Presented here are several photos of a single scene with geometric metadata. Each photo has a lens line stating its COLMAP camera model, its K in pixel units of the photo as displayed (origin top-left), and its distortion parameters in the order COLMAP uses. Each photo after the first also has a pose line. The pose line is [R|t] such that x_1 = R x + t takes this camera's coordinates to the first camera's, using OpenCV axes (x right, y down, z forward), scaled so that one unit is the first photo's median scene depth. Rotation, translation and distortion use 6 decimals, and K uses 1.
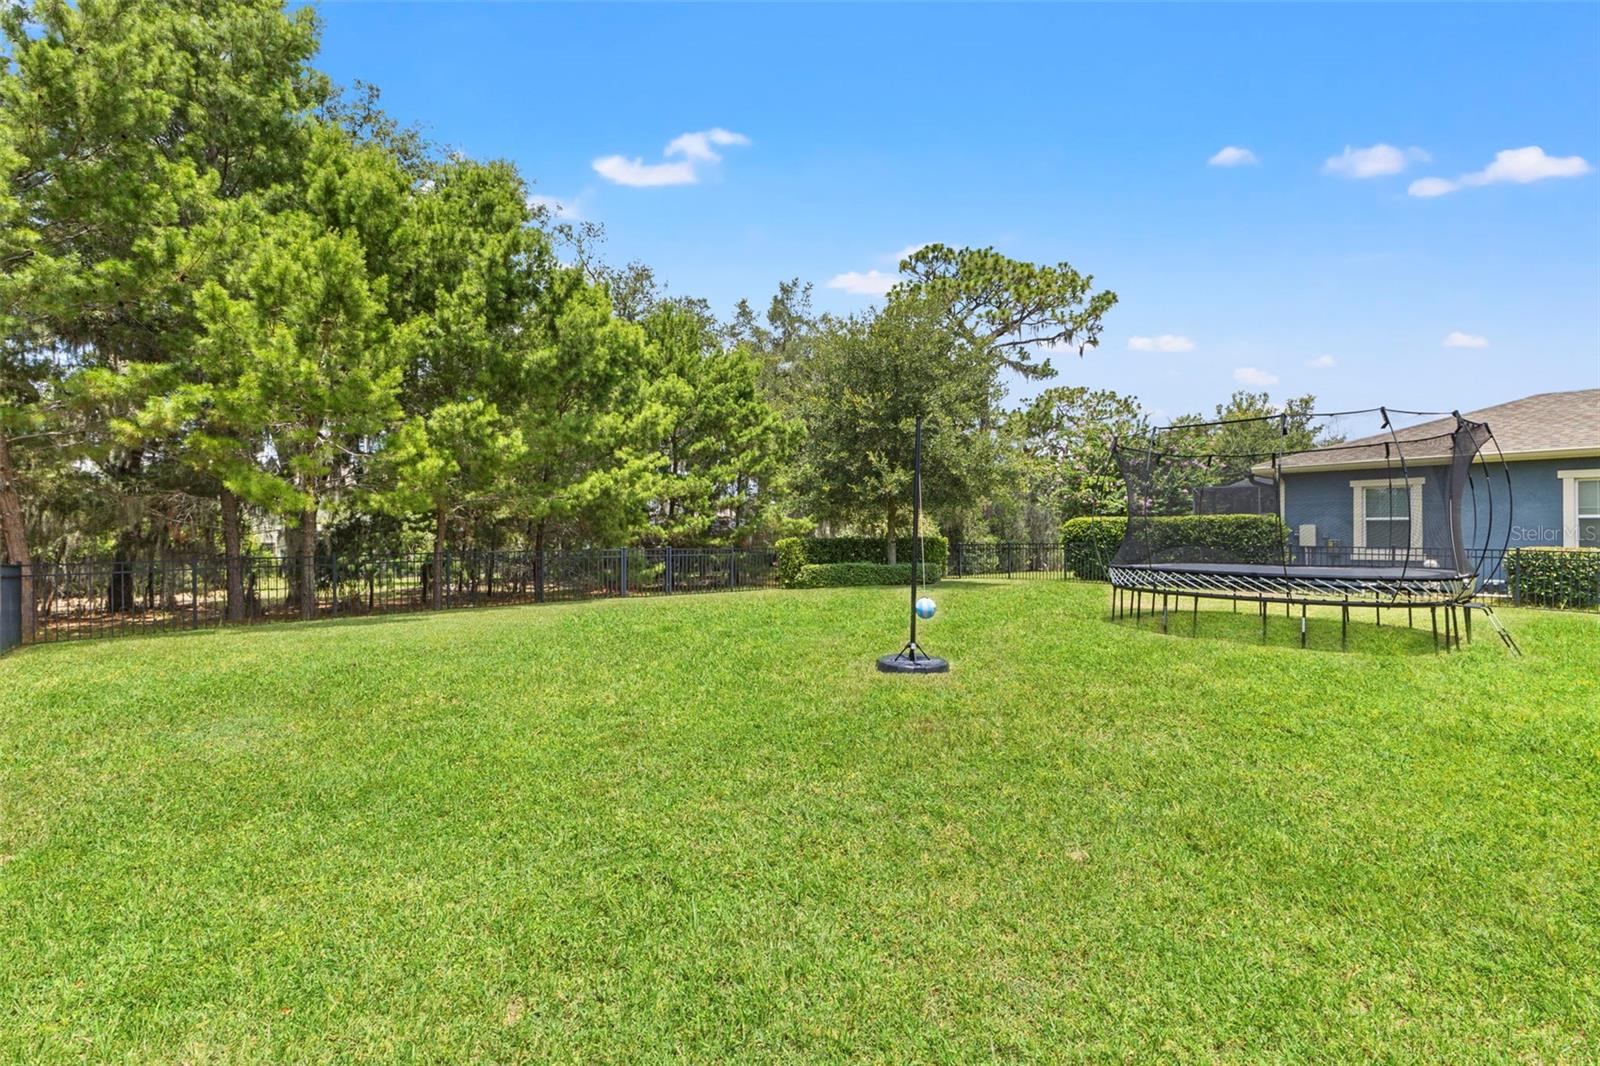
lens RADIAL K [[677.6, 0, 800.0], [0, 677.6, 533.0], [0, 0, 1]] dist [0.001252, 0.000459]
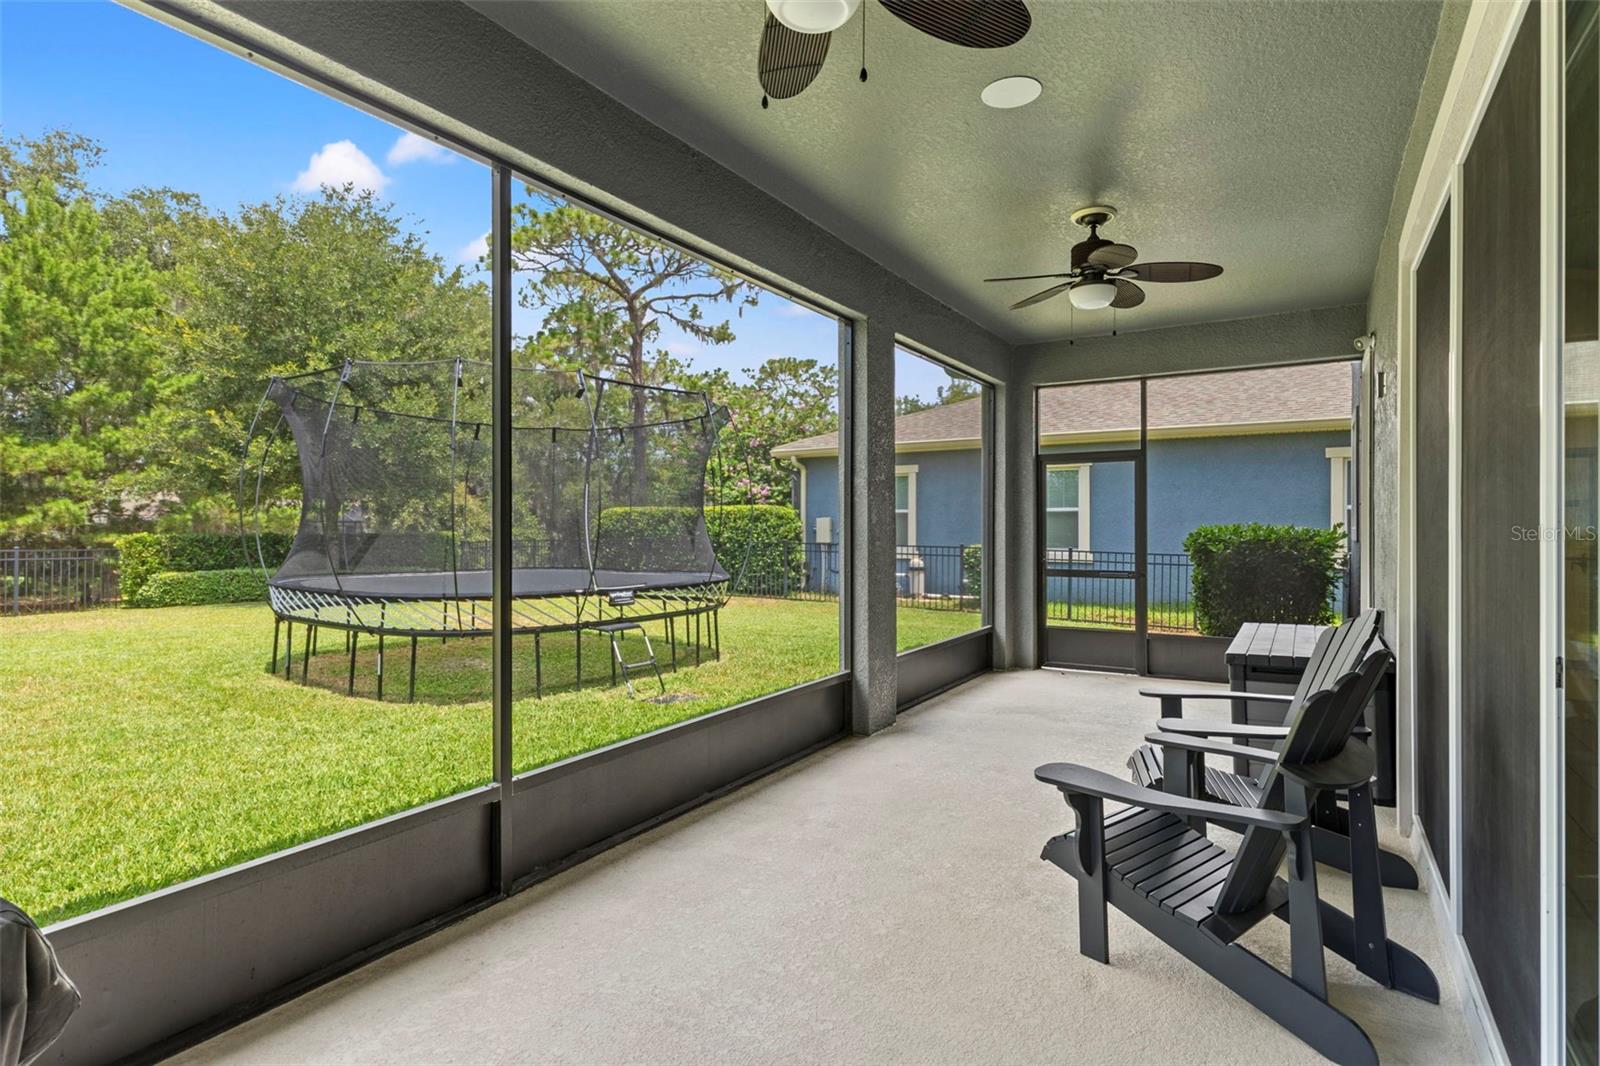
lens RADIAL K [[790.6, 0, 800.0], [0, 790.6, 533.0], [0, 0, 1]] dist [0.001503, 0.000285]
pose [[0.959345, -0.002258, 0.282229, 0.273233], [-0.001099, 0.999931, 0.011735, -0.002878], [-0.282235, -0.011569, 0.959275, 0.029714]]
